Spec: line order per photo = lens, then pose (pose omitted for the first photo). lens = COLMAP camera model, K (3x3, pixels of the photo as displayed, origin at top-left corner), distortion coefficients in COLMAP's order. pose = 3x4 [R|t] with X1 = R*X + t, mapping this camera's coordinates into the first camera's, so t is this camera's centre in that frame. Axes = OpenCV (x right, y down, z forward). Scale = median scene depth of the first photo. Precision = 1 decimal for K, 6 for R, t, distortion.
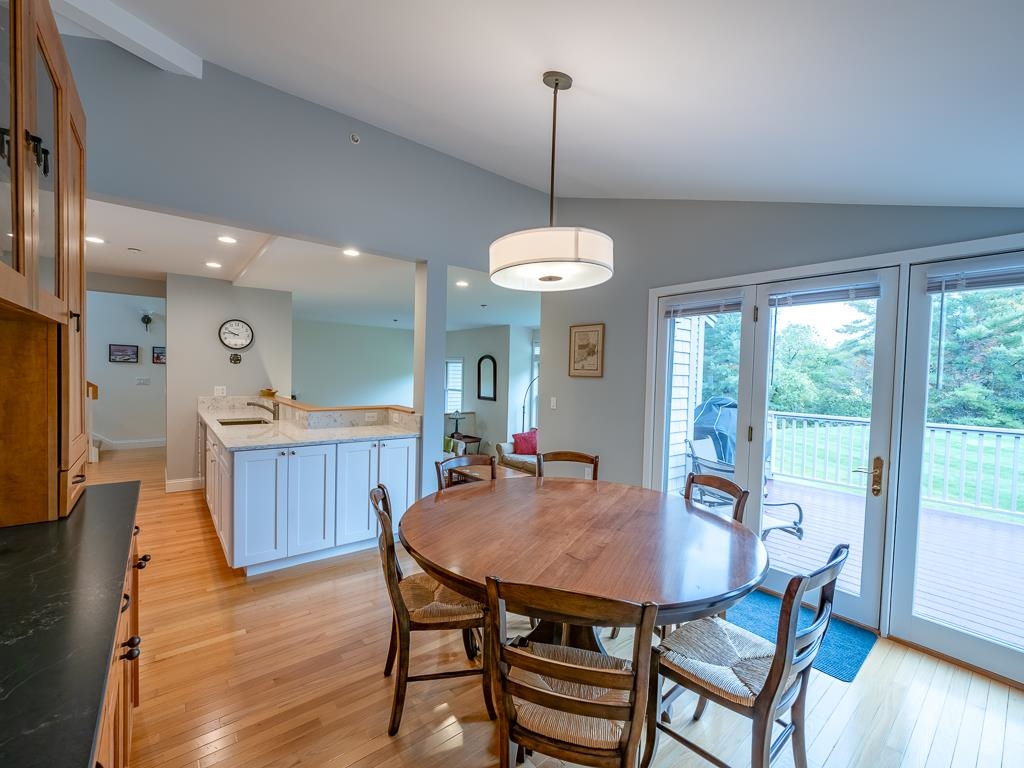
lens RADIAL K [[428.4, 0, 504.4], [0, 428.4, 386.9], [0, 0, 1]] dist [-0.002192, -0.000336]
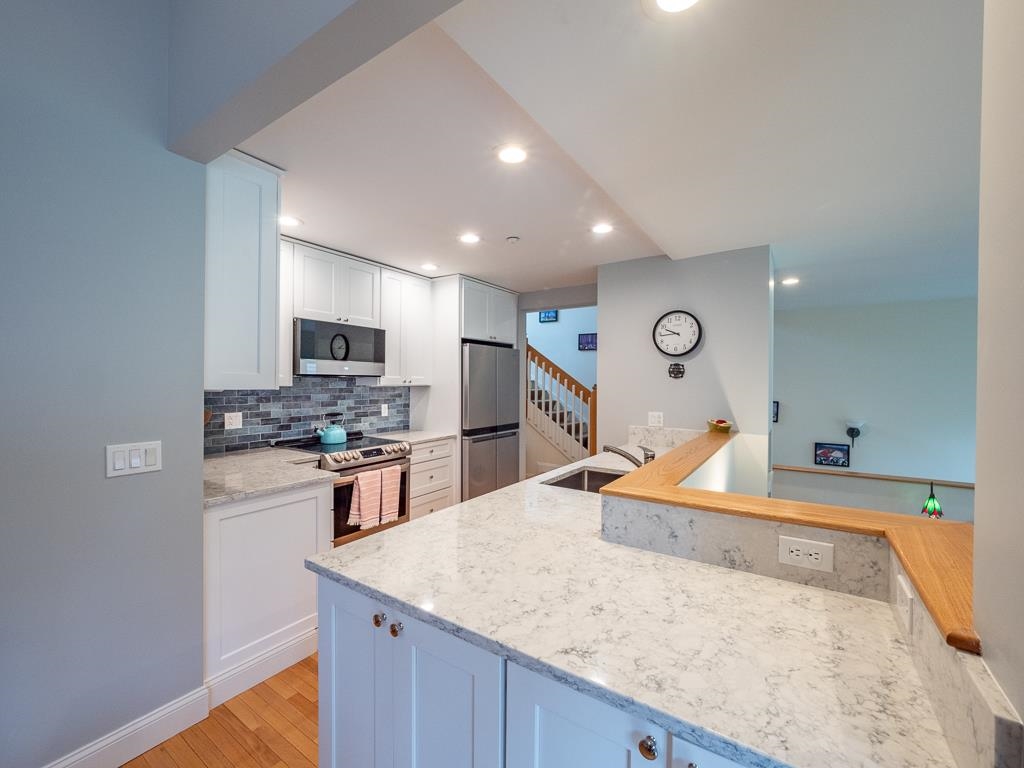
lens RADIAL K [[428.4, 0, 504.4], [0, 428.4, 386.9], [0, 0, 1]] dist [-0.002192, -0.000336]
pose [[0.290646, -0.013329, -0.956738, -0.080464], [-0.028280, 0.999346, -0.022514, -0.019362], [0.956413, 0.033600, 0.290079, 0.566461]]
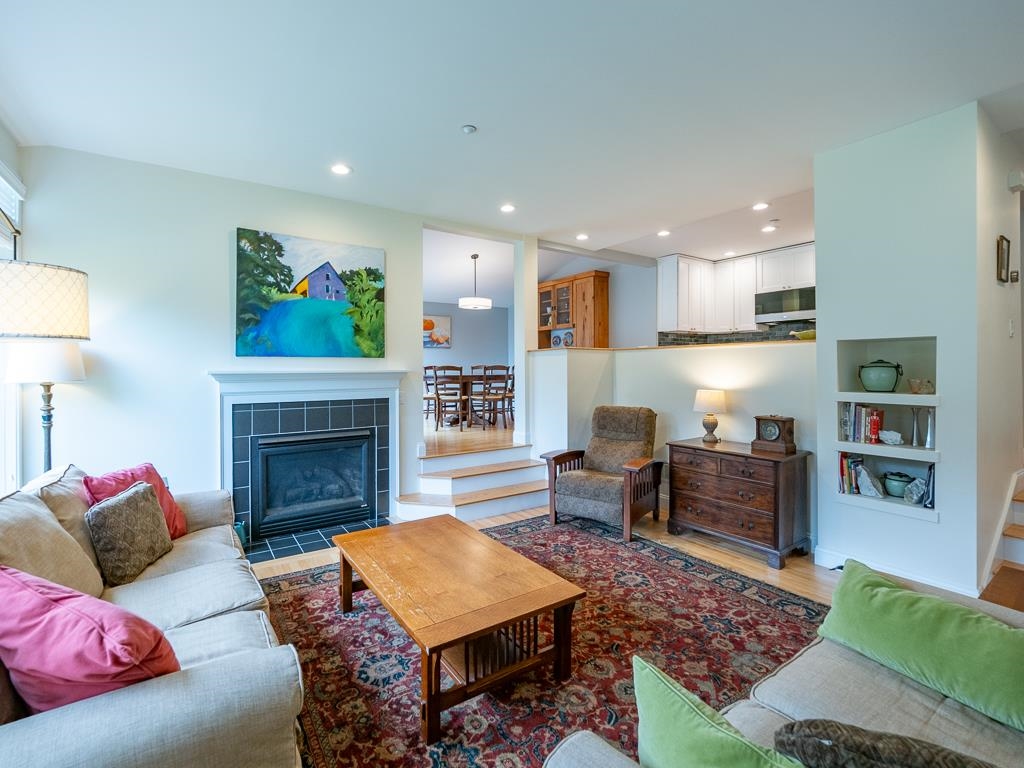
lens RADIAL K [[464.7, 0, 487.6], [0, 464.7, 372.8], [0, 0, 1]] dist [0.001628, -0.000361]
pose [[-0.994340, -0.021642, 0.104020, -0.149103], [-0.017076, 0.998860, 0.044582, 0.048263], [-0.104867, 0.042554, -0.993575, 1.799734]]
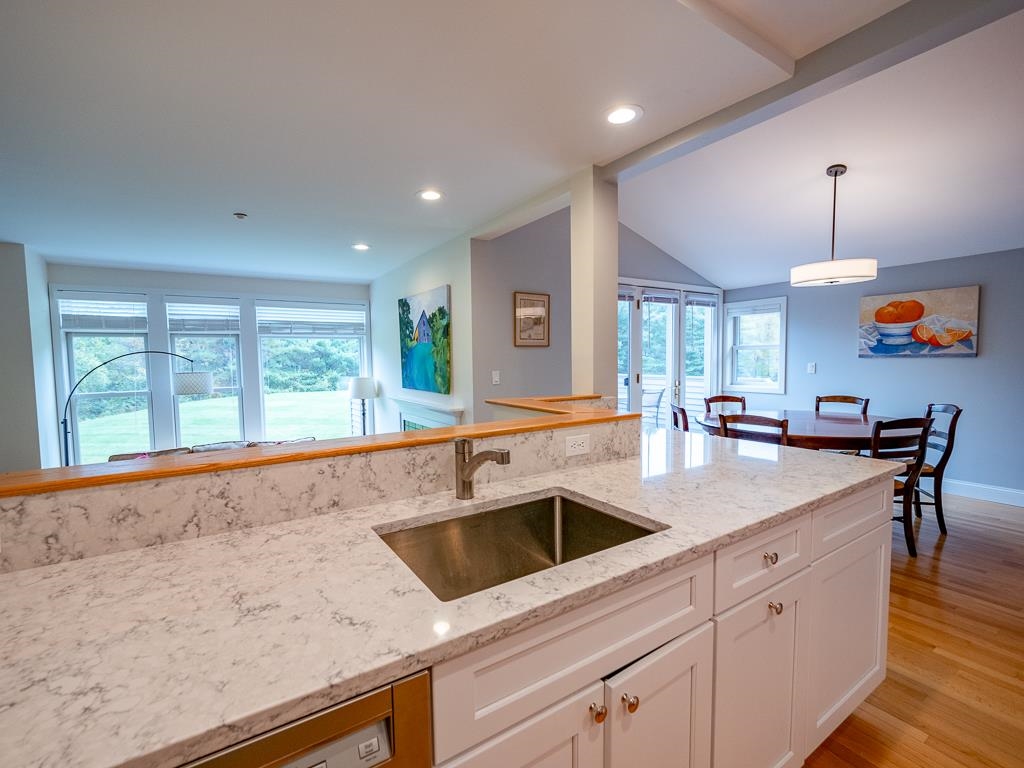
lens RADIAL K [[448.3, 0, 492.5], [0, 448.3, 385.0], [0, 0, 1]] dist [0.002490, -0.008814]
pose [[0.118737, -0.087500, 0.989063, -0.681725], [0.050842, 0.995339, 0.081952, -0.019164], [-0.991623, 0.040555, 0.122632, 0.777178]]
